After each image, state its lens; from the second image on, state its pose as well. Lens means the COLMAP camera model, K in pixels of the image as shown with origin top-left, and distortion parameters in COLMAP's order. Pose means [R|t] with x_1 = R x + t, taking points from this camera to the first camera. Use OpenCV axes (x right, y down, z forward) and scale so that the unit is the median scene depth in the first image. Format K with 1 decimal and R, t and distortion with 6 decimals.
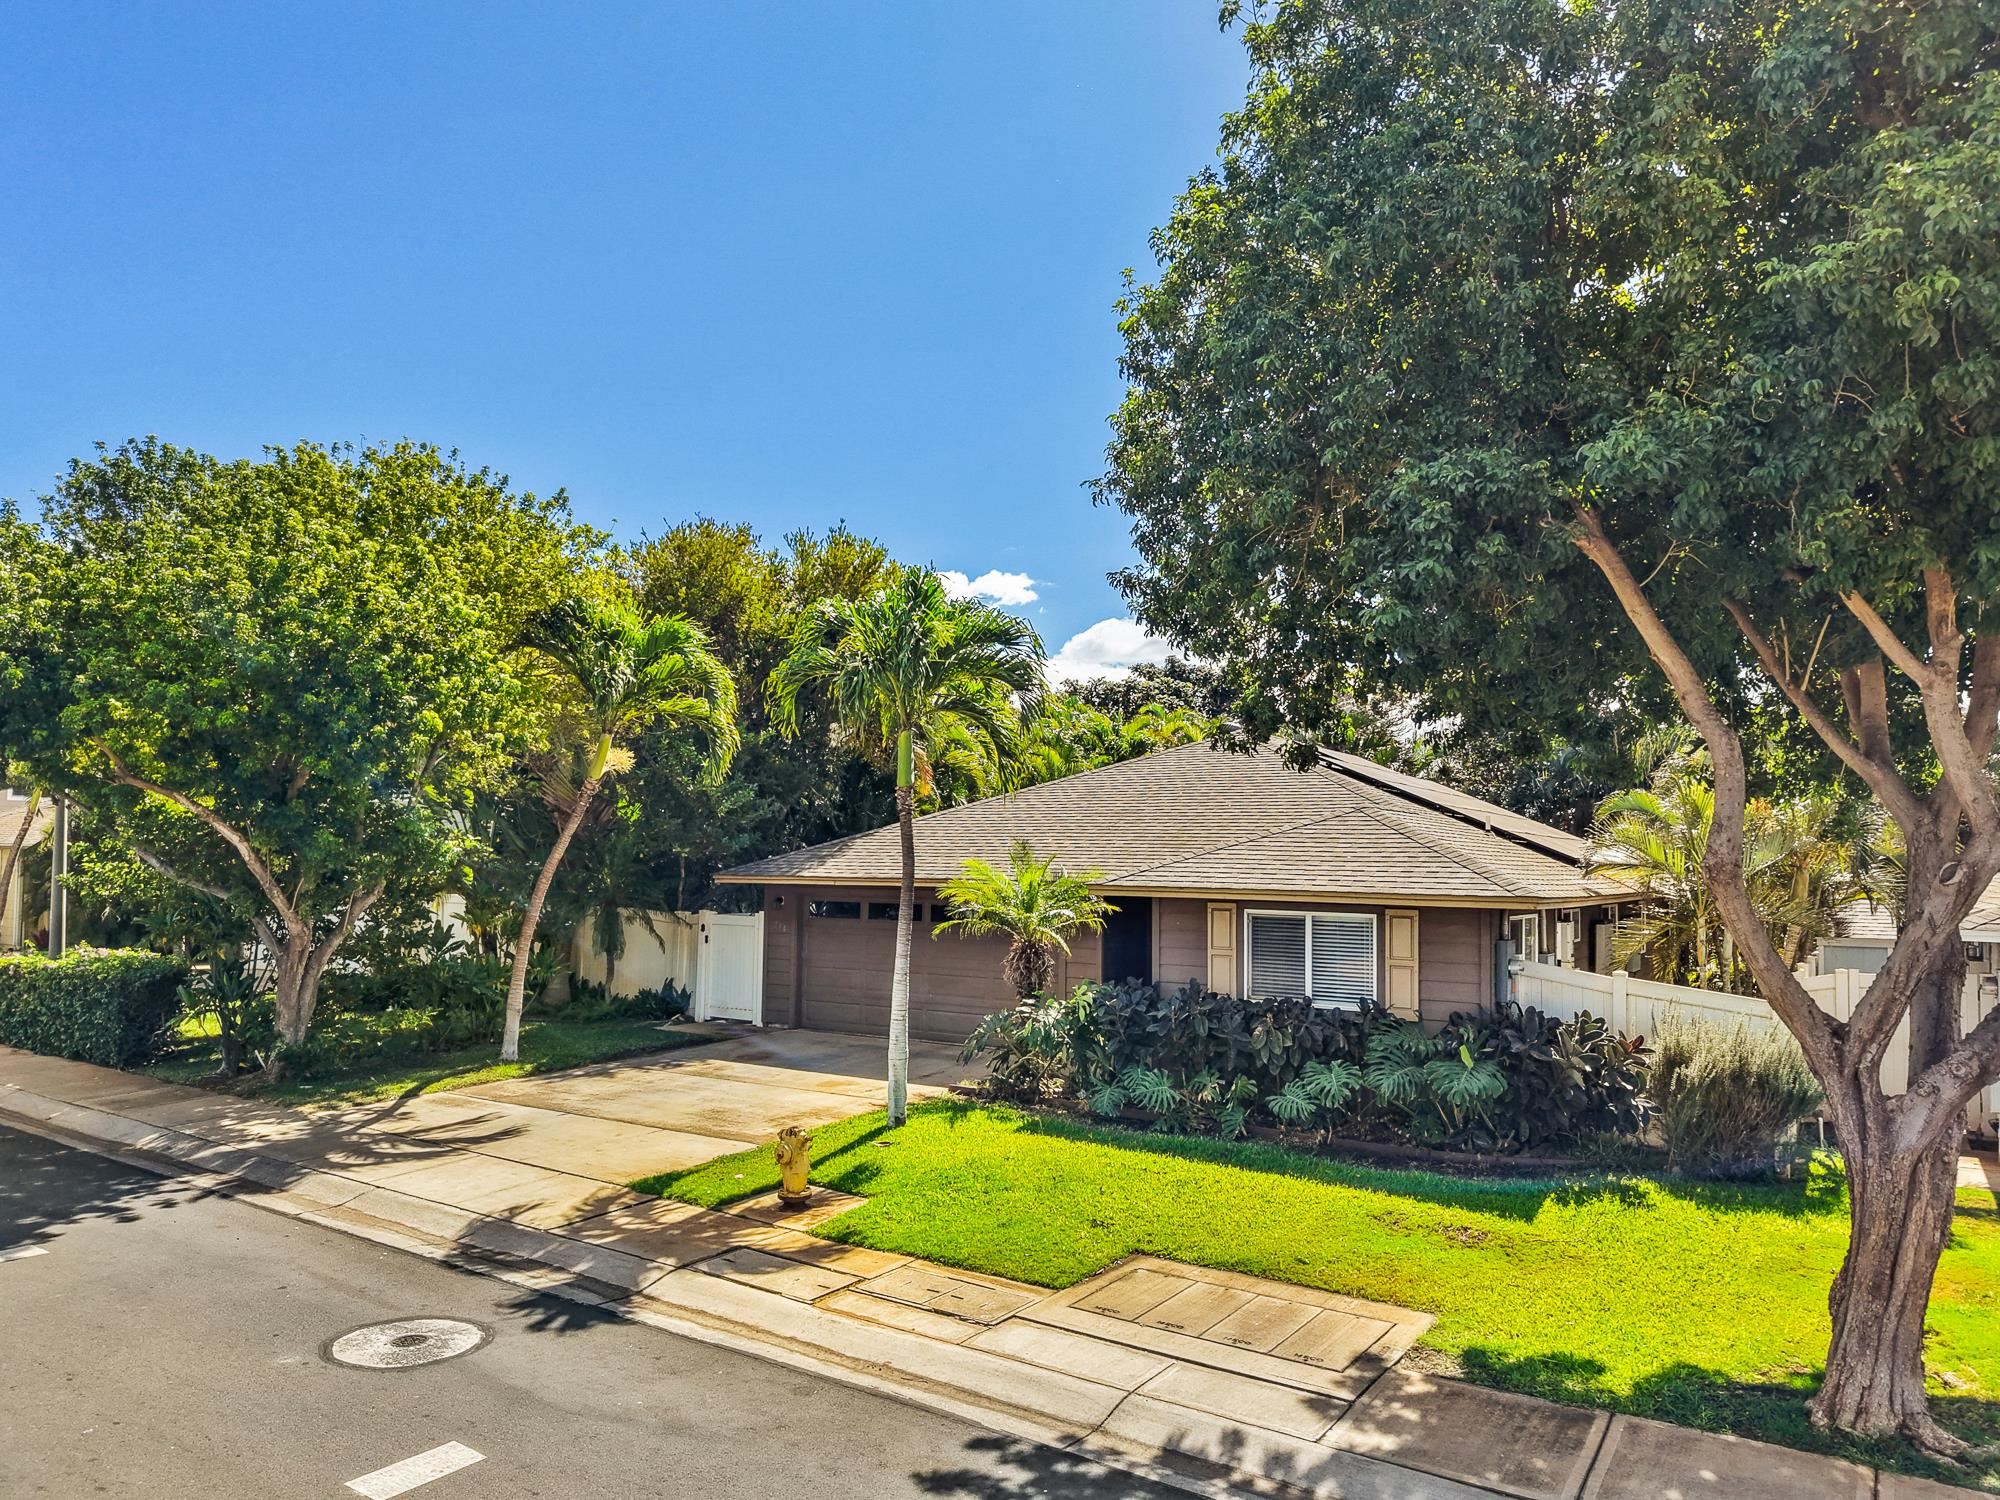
lens RADIAL K [[1341.6, 0, 1000.0], [0, 1341.6, 750.0], [0, 0, 1]] dist [0.017425, -0.017559]
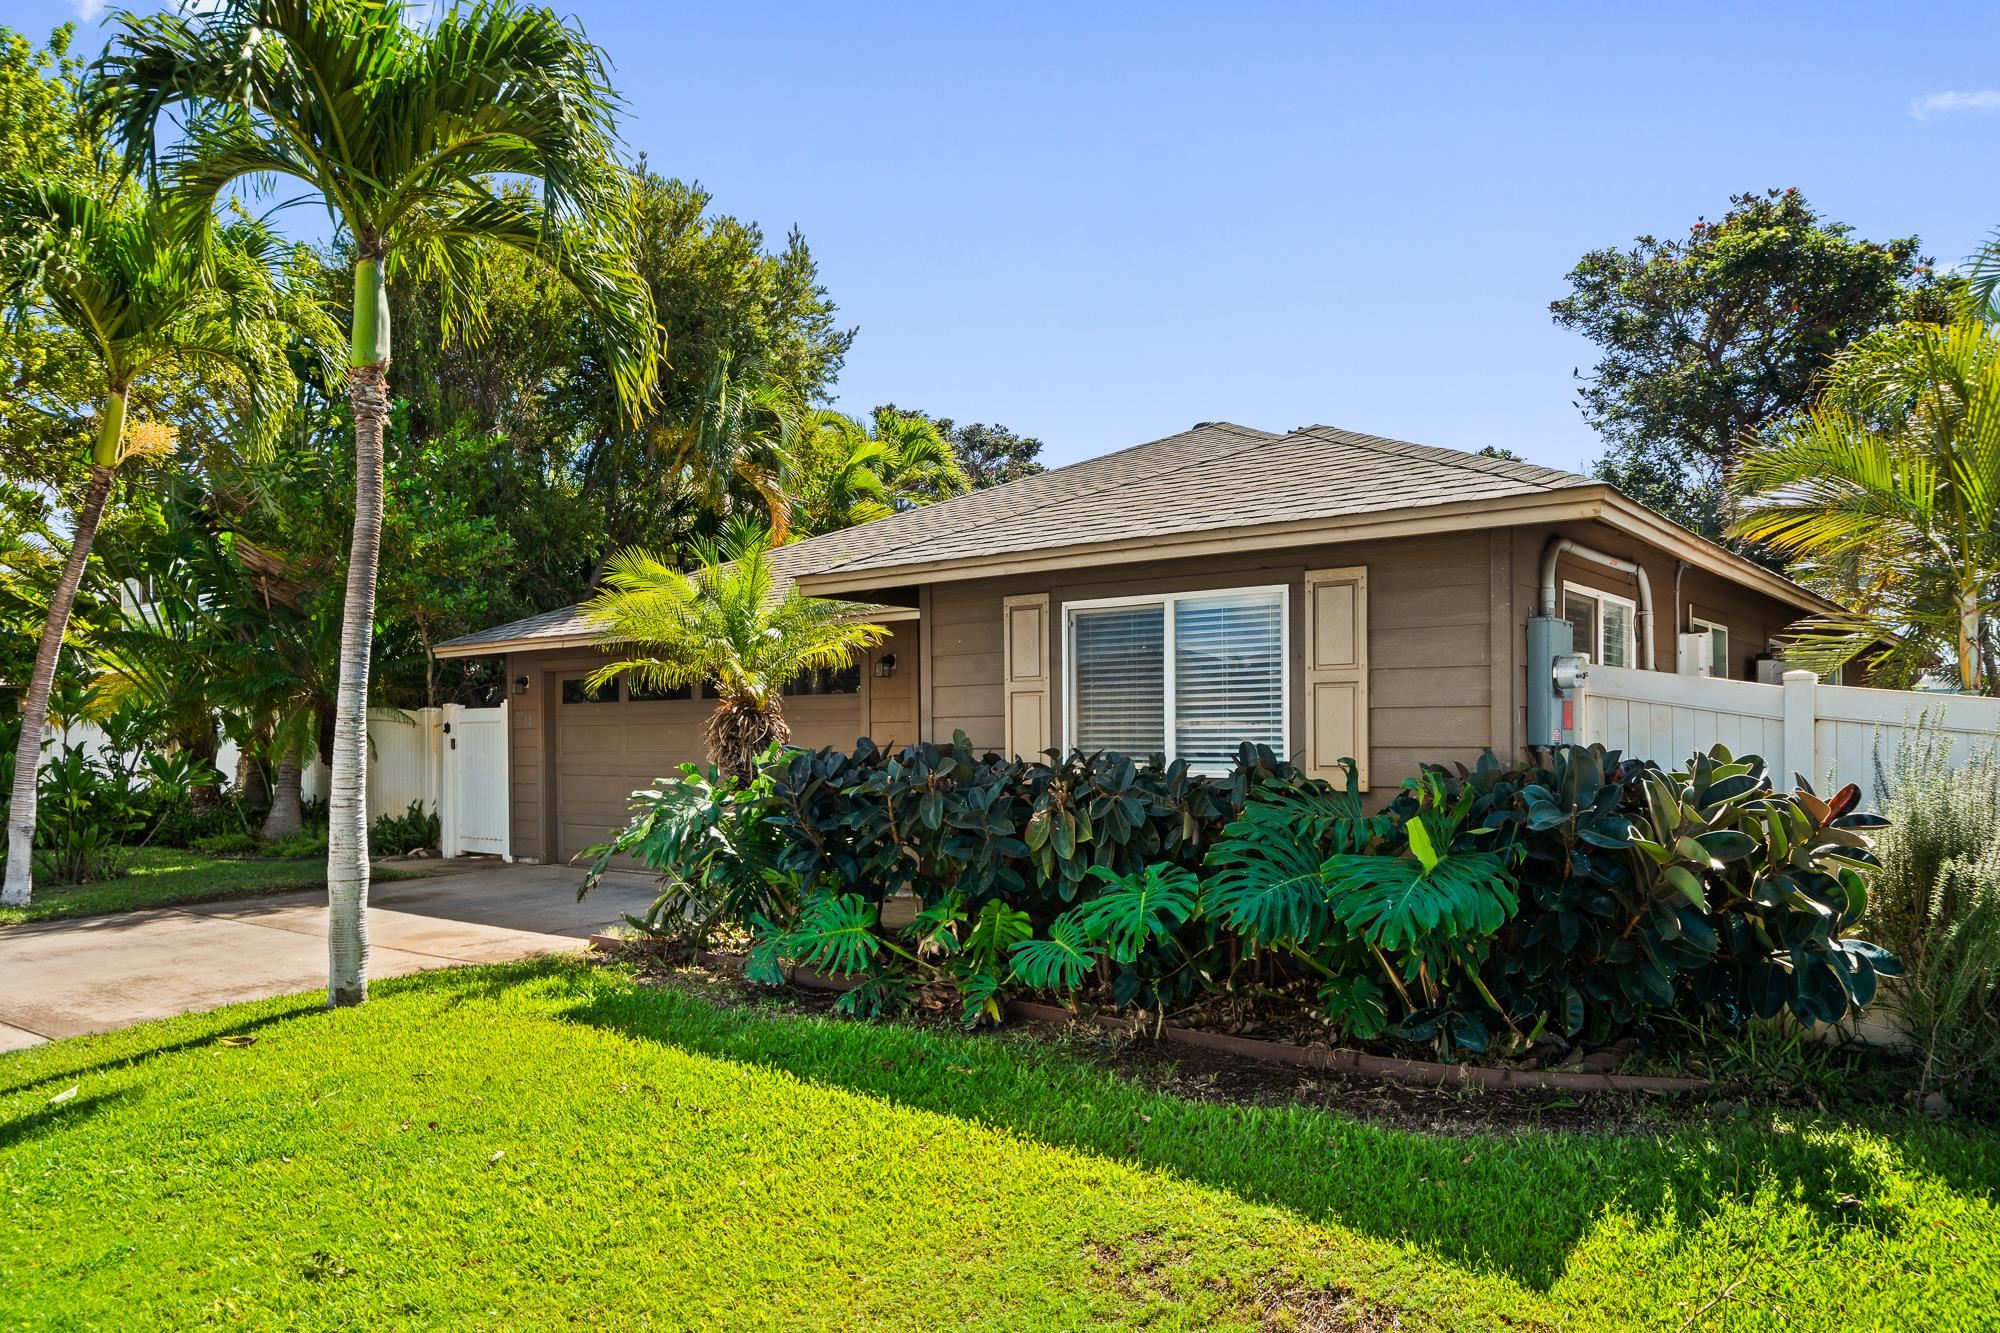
lens RADIAL K [[1350.4, 0, 1001.0], [0, 1350.4, 698.8], [0, 0, 1]] dist [0.003767, -0.002020]
pose [[0.994346, -0.025453, -0.103096, 0.251706], [0.031072, 0.998096, 0.053273, 0.150572], [0.101544, -0.056175, 0.993244, 0.546005]]
